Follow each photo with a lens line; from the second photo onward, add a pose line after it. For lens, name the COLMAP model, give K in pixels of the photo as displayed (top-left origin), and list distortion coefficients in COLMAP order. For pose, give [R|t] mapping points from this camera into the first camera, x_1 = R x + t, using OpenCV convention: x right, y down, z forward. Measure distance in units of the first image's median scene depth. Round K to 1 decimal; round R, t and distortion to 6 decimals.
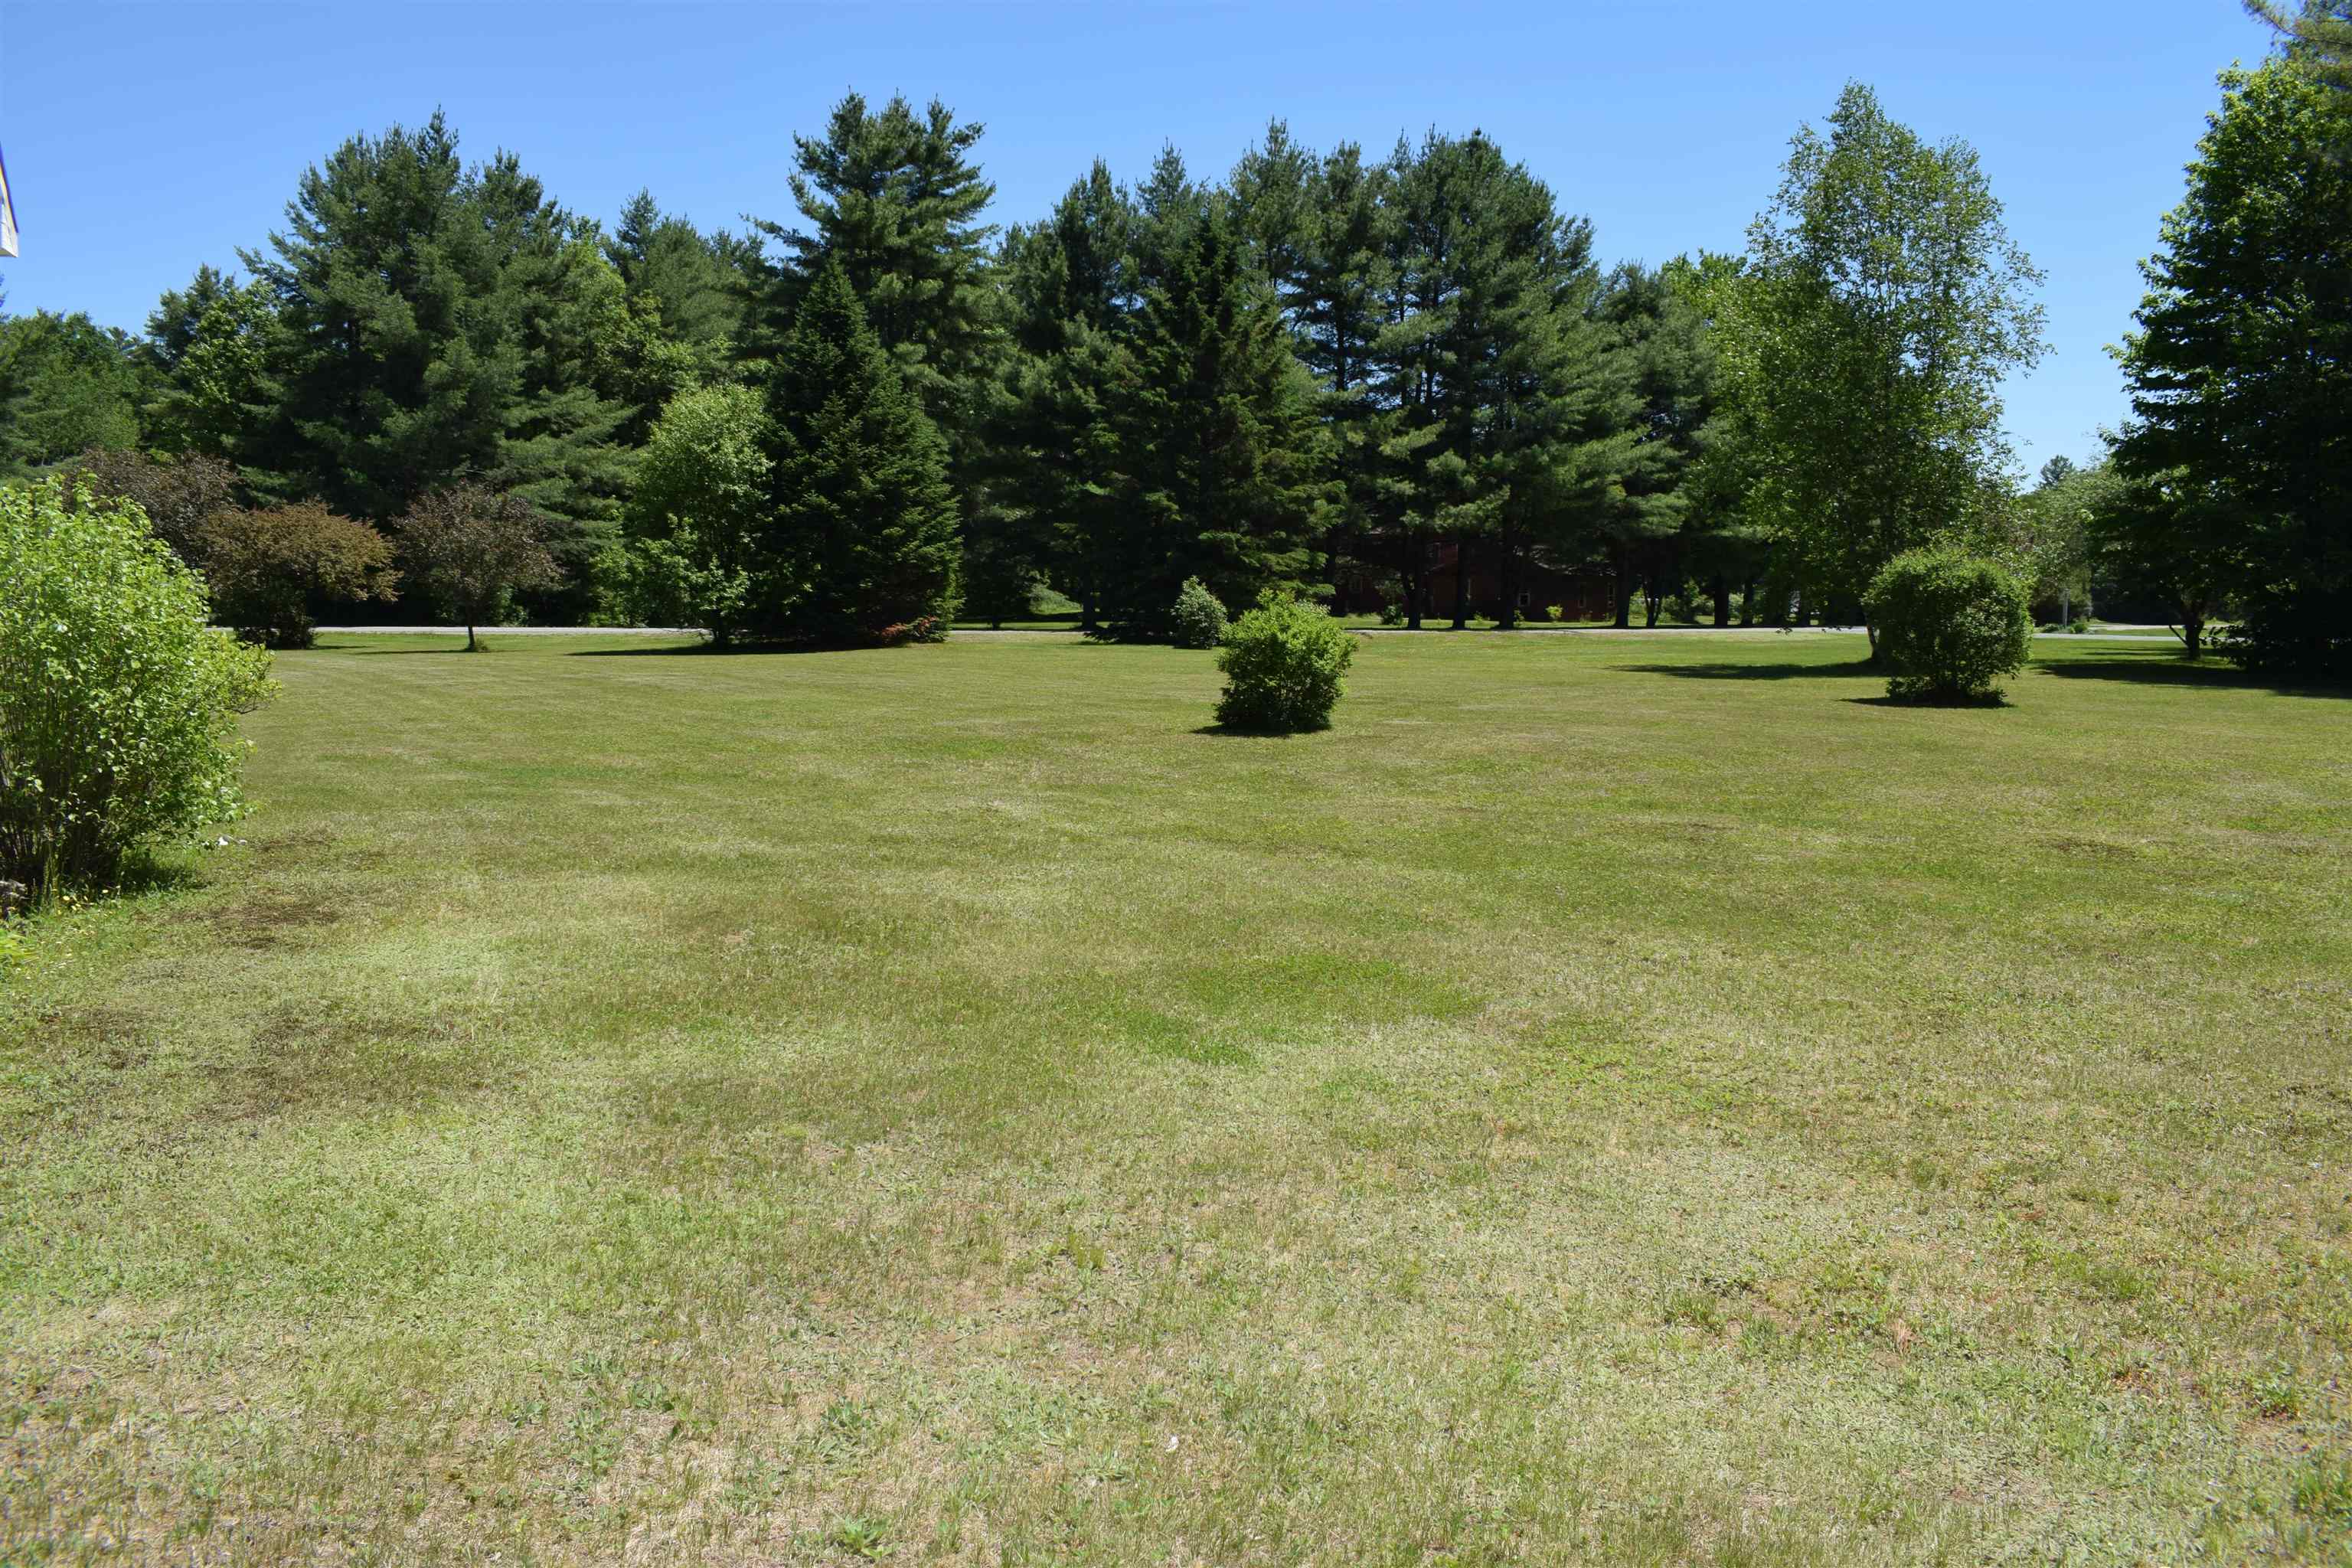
lens RADIAL K [[1831.2, 0, 1165.5], [0, 1831.2, 765.3], [0, 0, 1]] dist [-0.095829, 0.015785]
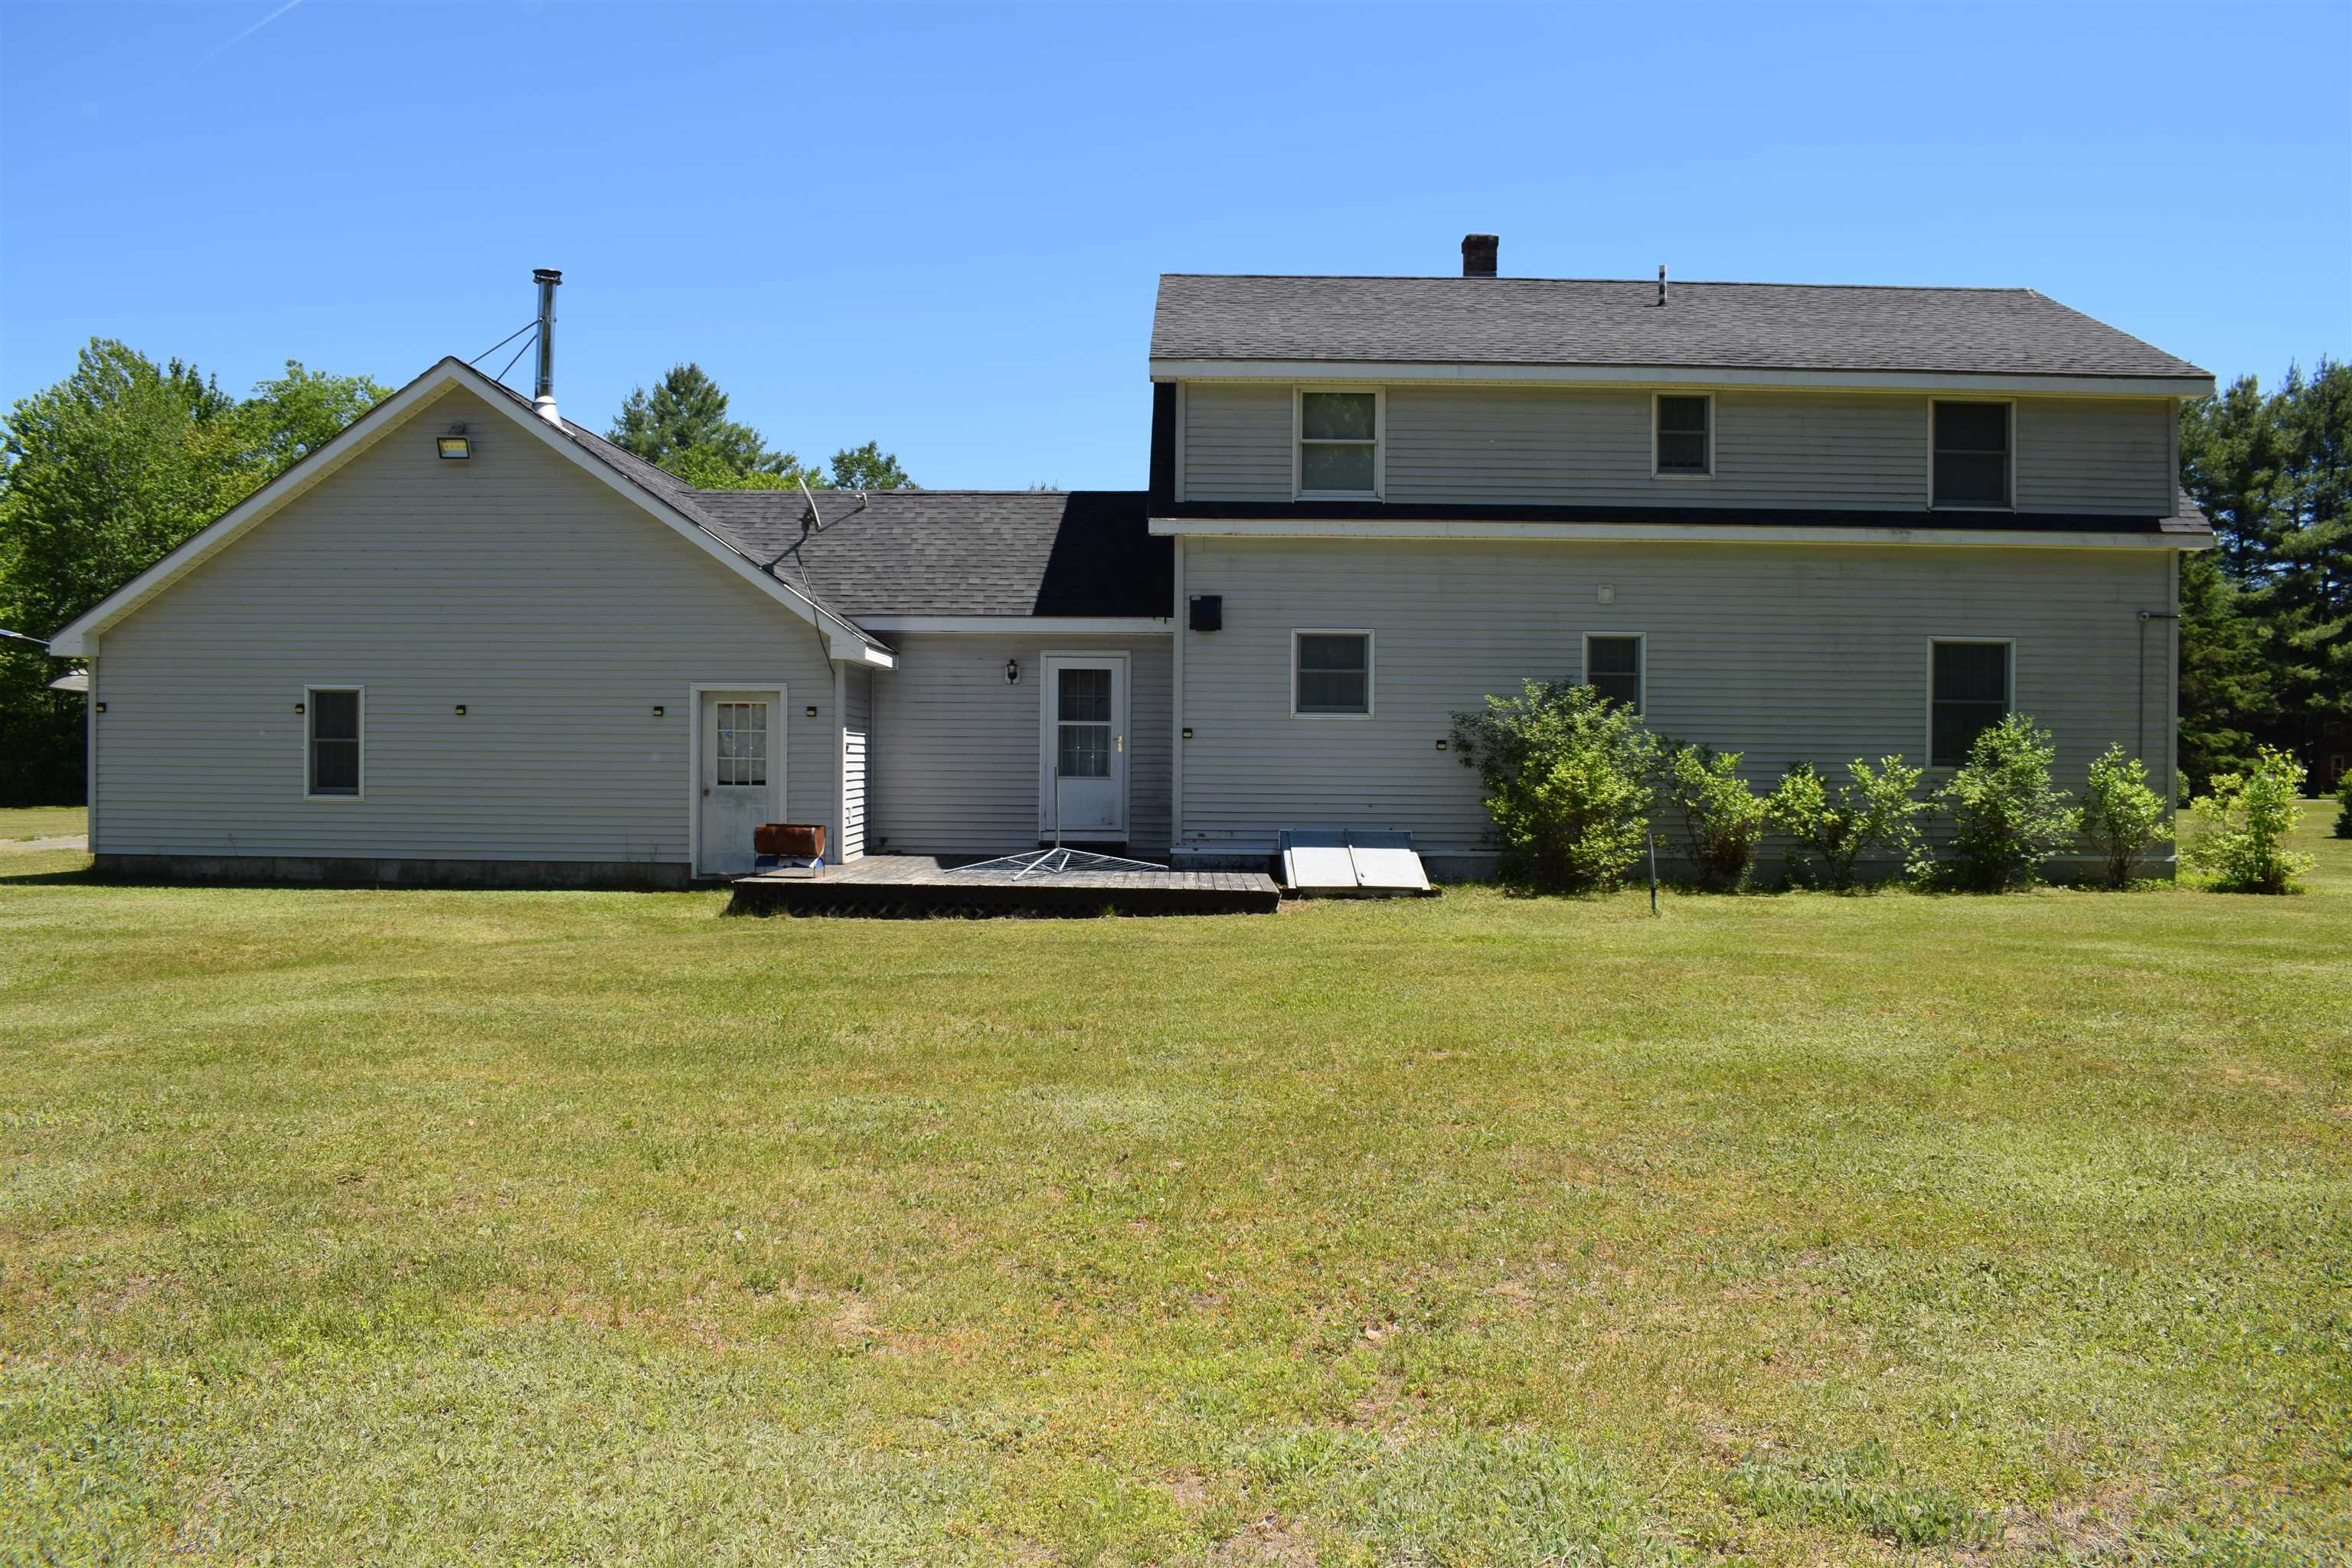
lens RADIAL K [[1831.2, 0, 1184.1], [0, 1831.2, 779.2], [0, 0, 1]] dist [-0.095829, 0.015785]
pose [[0.925380, -0.001428, -0.379038, -0.099601], [-0.033340, 0.995810, -0.085149, 0.029457], [0.377572, 0.091432, 0.921455, -0.266708]]
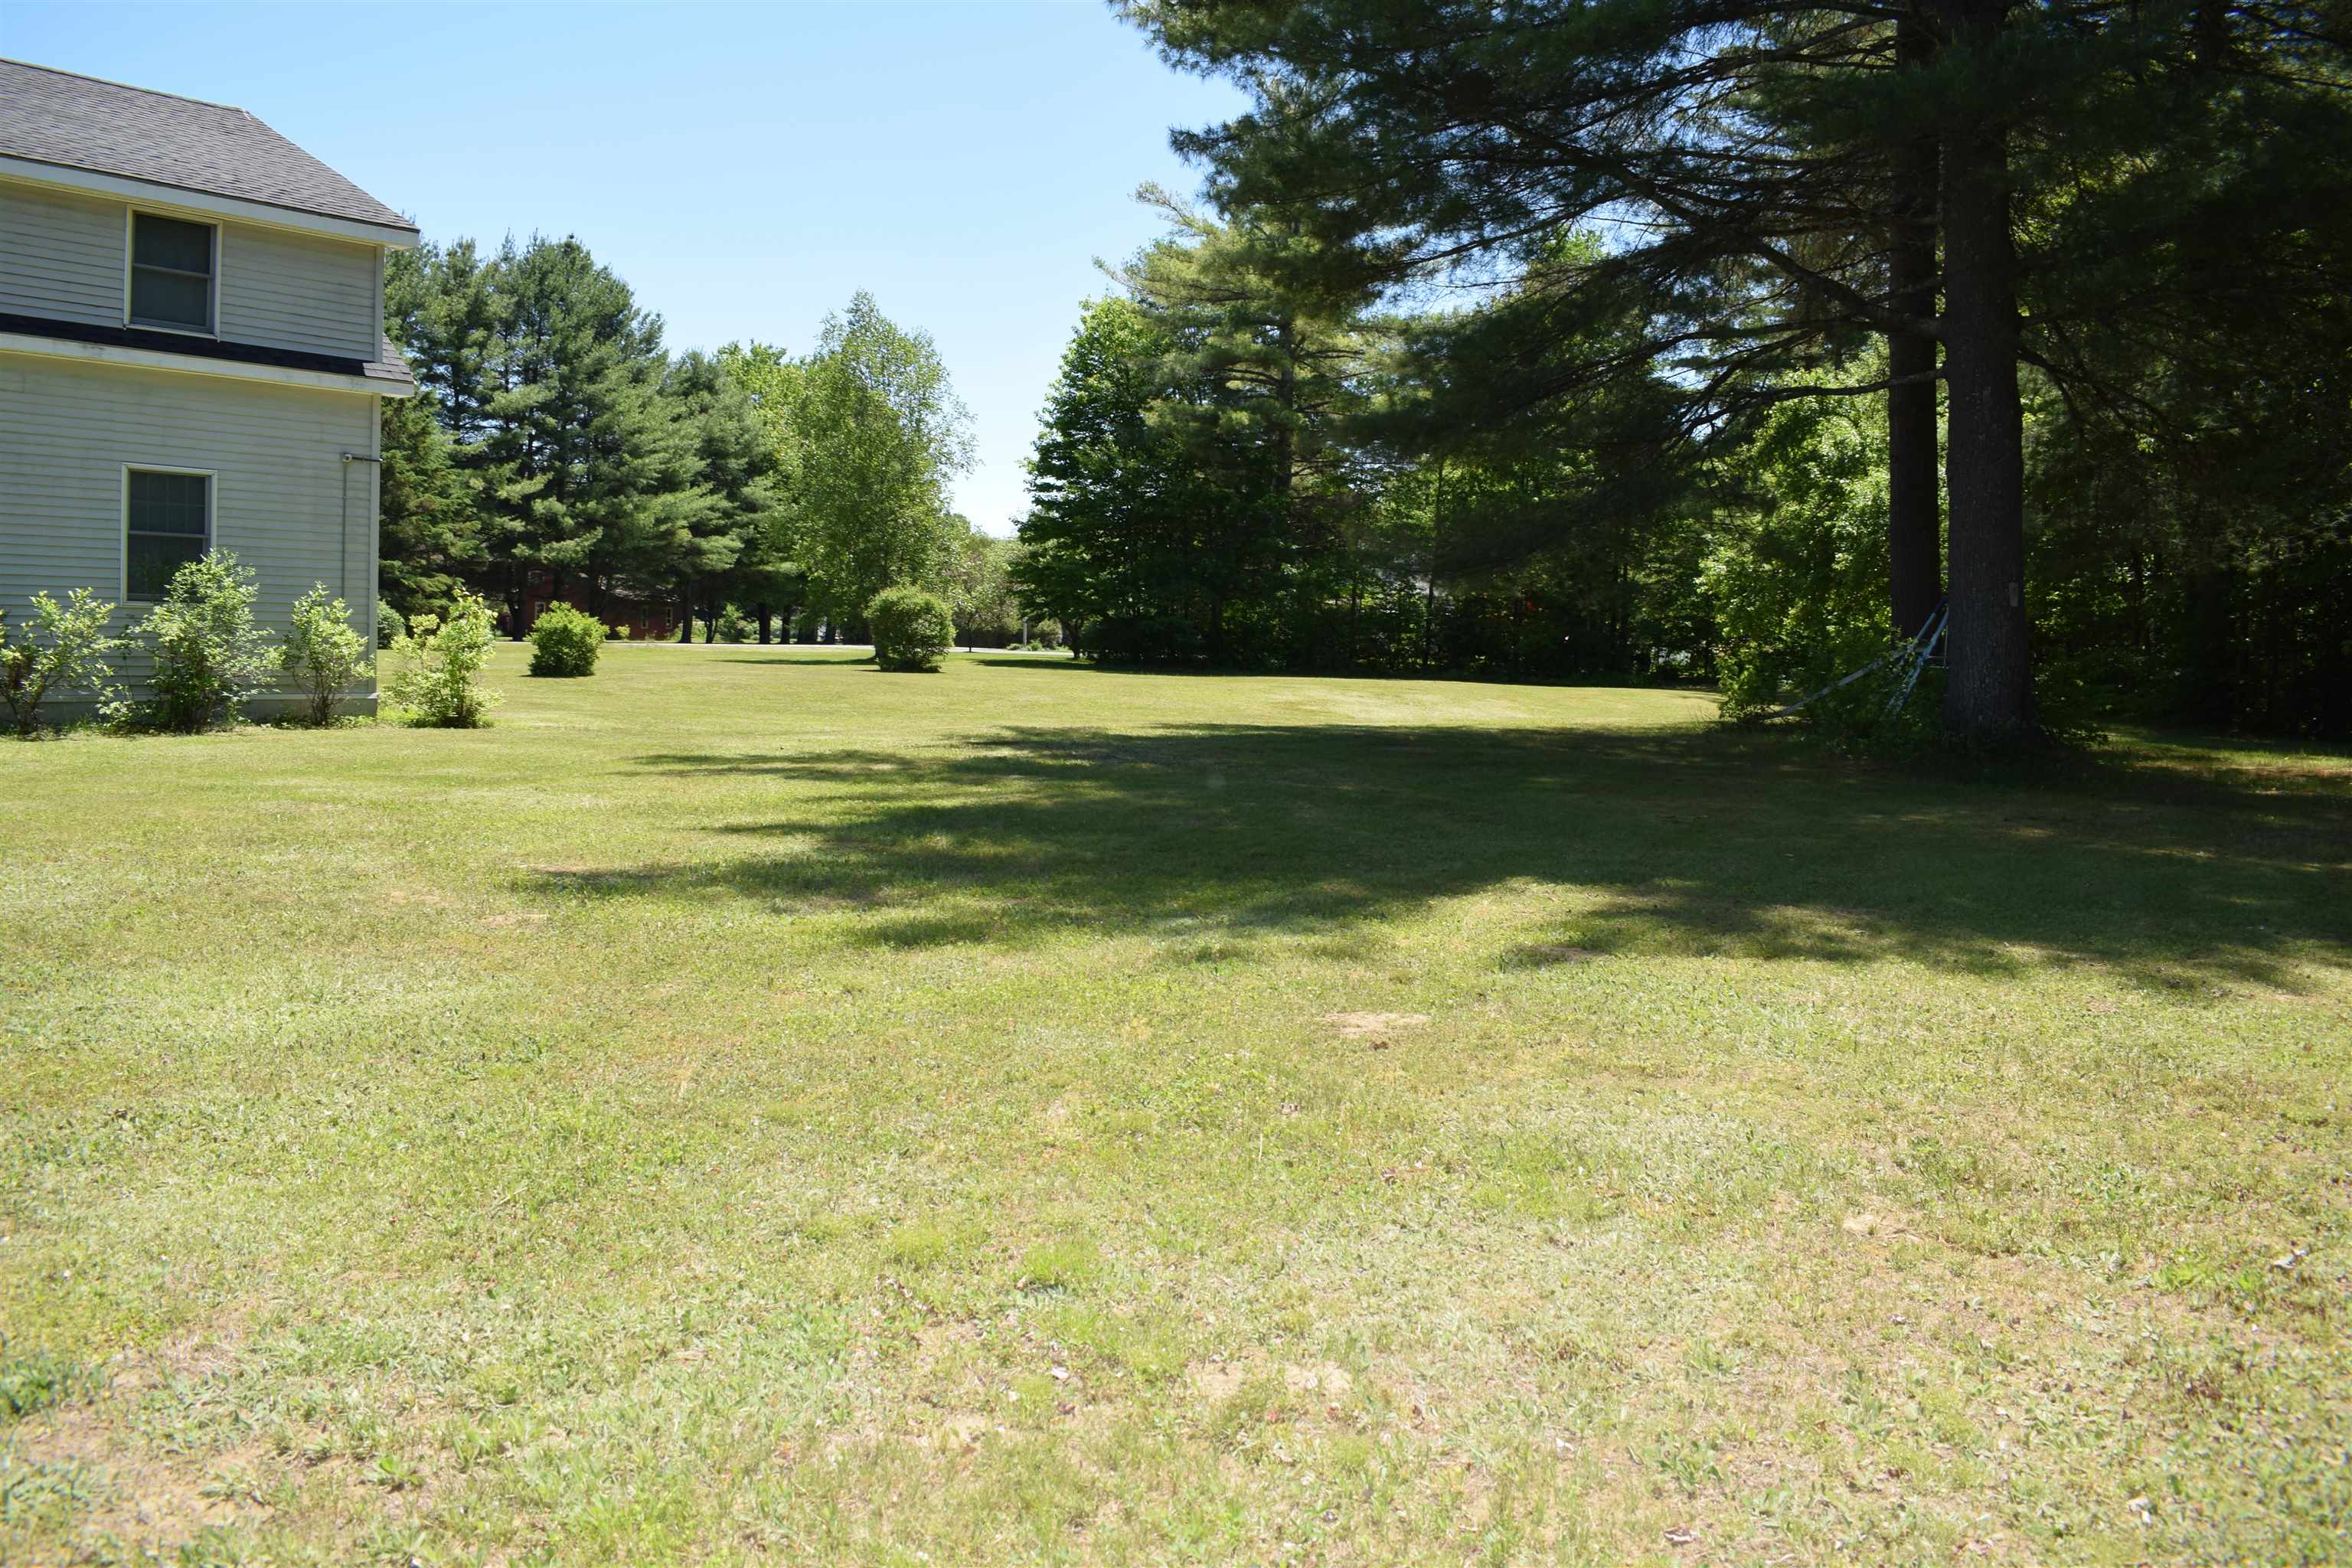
lens RADIAL K [[1831.2, 0, 1167.5], [0, 1831.2, 778.1], [0, 0, 1]] dist [-0.095829, 0.015785]
pose [[0.866763, -0.019622, 0.498334, -0.095924], [0.023708, 0.999717, -0.001873, 0.029850], [-0.498157, 0.013438, 0.866983, -0.266437]]
